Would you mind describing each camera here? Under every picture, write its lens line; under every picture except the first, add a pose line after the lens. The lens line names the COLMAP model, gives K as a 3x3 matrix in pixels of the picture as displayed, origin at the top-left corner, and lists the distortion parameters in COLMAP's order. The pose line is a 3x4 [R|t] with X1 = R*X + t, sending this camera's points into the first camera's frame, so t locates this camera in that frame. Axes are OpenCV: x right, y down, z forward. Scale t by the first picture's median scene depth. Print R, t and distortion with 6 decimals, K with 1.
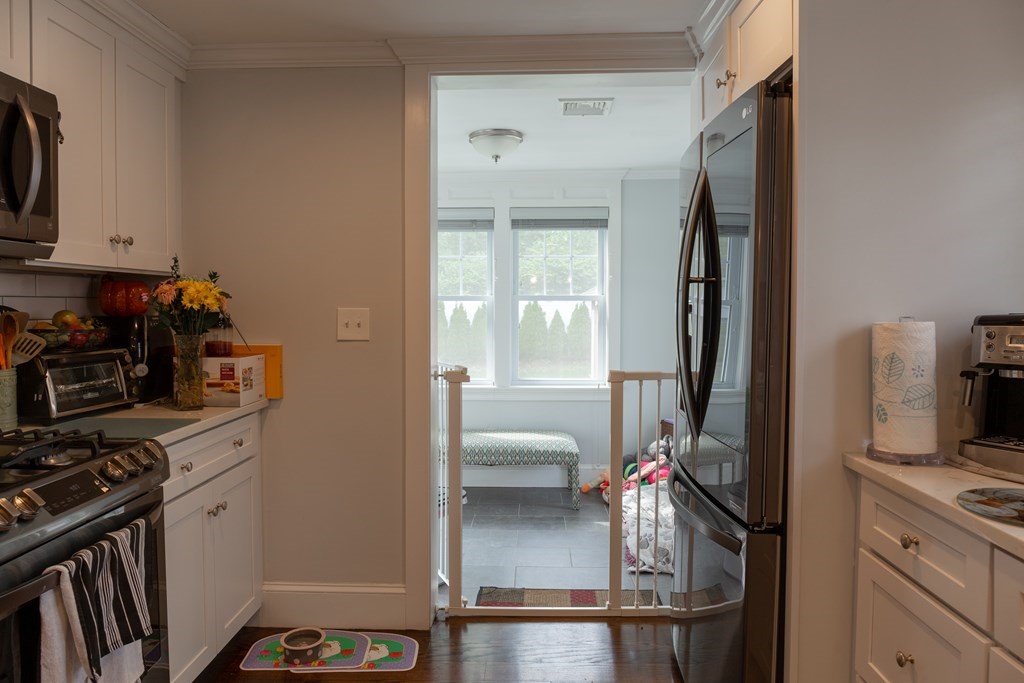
lens RADIAL K [[678.5, 0, 509.4], [0, 678.5, 313.4], [0, 0, 1]] dist [-0.028066, 0.000345]
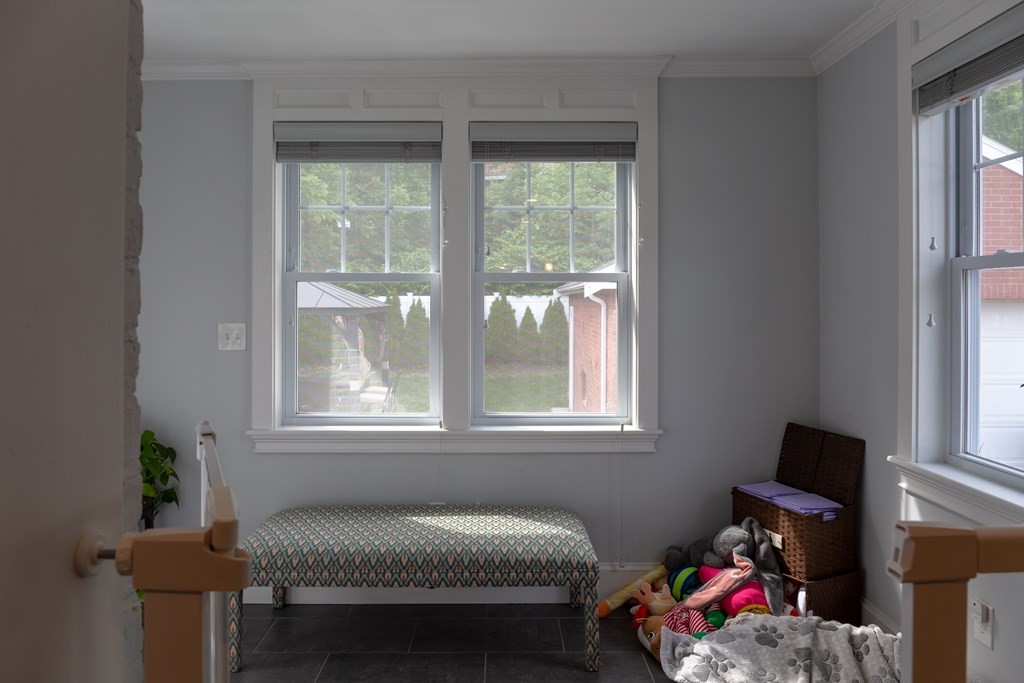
lens RADIAL K [[678.5, 0, 509.4], [0, 678.5, 313.4], [0, 0, 1]] dist [-0.028066, 0.000345]
pose [[0.998760, -0.000135, 0.049791, 0.006362], [0.000068, 0.999999, 0.001356, 0.008407], [-0.049791, -0.001351, 0.998759, 0.416227]]
